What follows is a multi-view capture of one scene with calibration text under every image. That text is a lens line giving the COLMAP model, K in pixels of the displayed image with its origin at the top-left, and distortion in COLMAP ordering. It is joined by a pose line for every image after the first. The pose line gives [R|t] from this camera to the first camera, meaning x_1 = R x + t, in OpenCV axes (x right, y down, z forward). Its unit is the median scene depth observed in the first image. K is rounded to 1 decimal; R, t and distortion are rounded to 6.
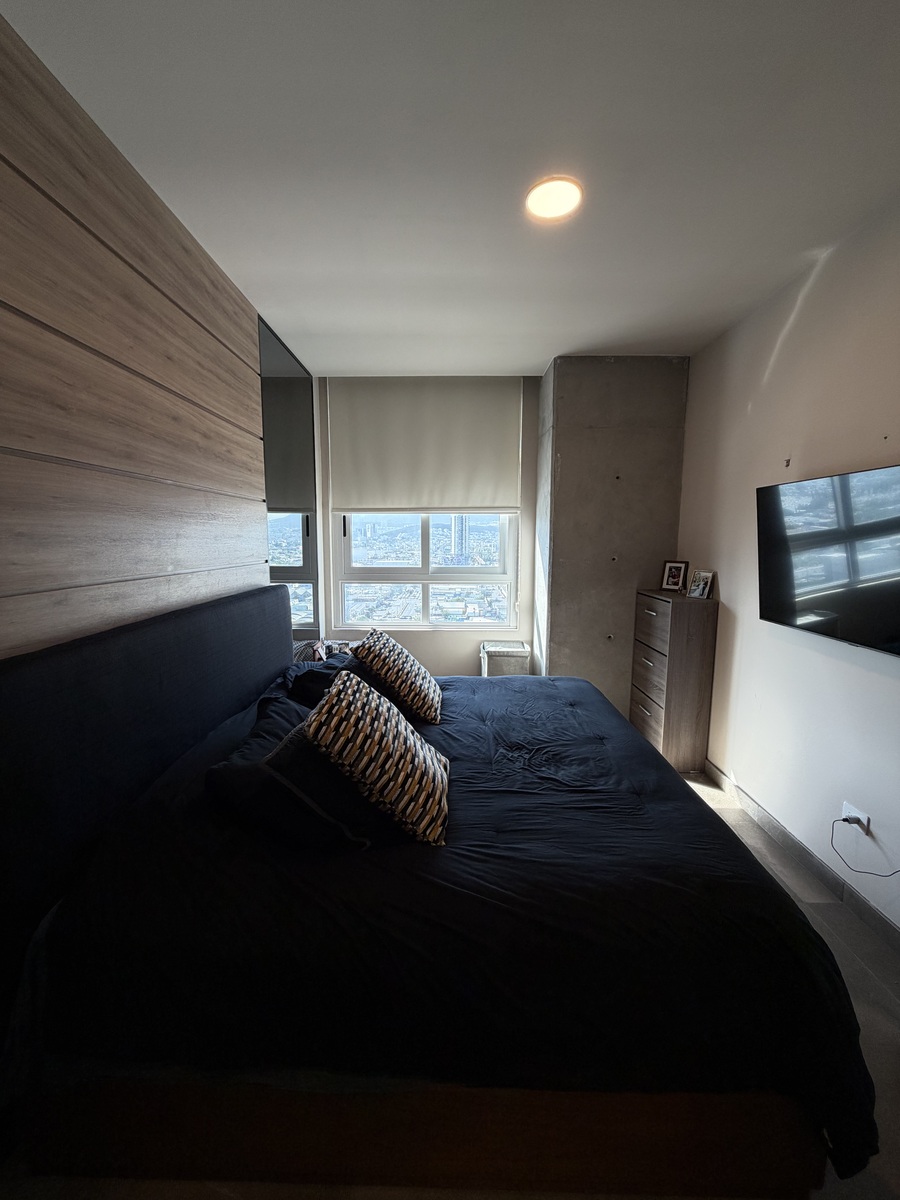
lens RADIAL K [[478.7, 0, 445.5], [0, 478.7, 596.8], [0, 0, 1]] dist [-0.001437, -0.000426]
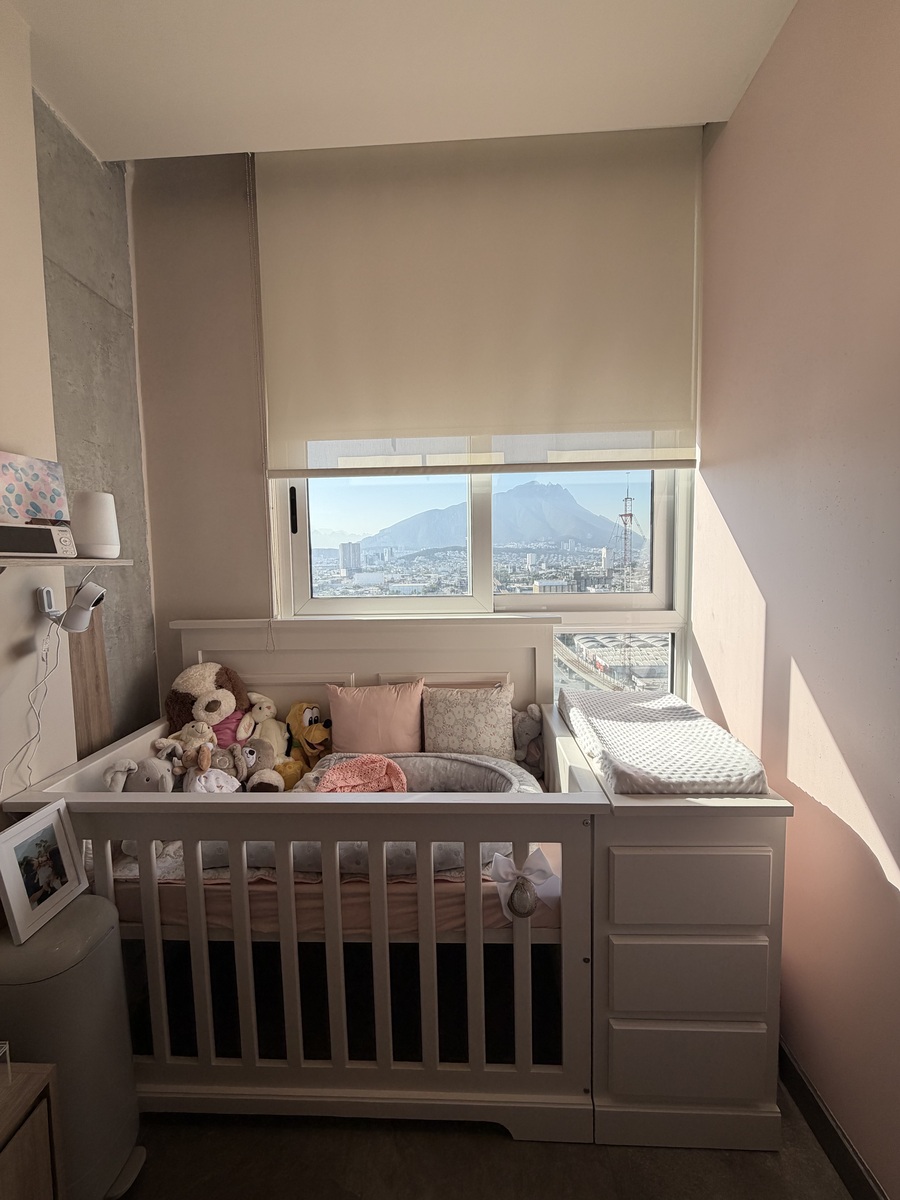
lens RADIAL K [[477.3, 0, 445.9], [0, 477.3, 597.5], [0, 0, 1]] dist [-0.000664, 0.000007]
pose [[0.999206, -0.017998, -0.035550, -0.076709], [0.016373, 0.998831, -0.045483, -0.062142], [0.036328, 0.044865, 0.998332, 0.837374]]
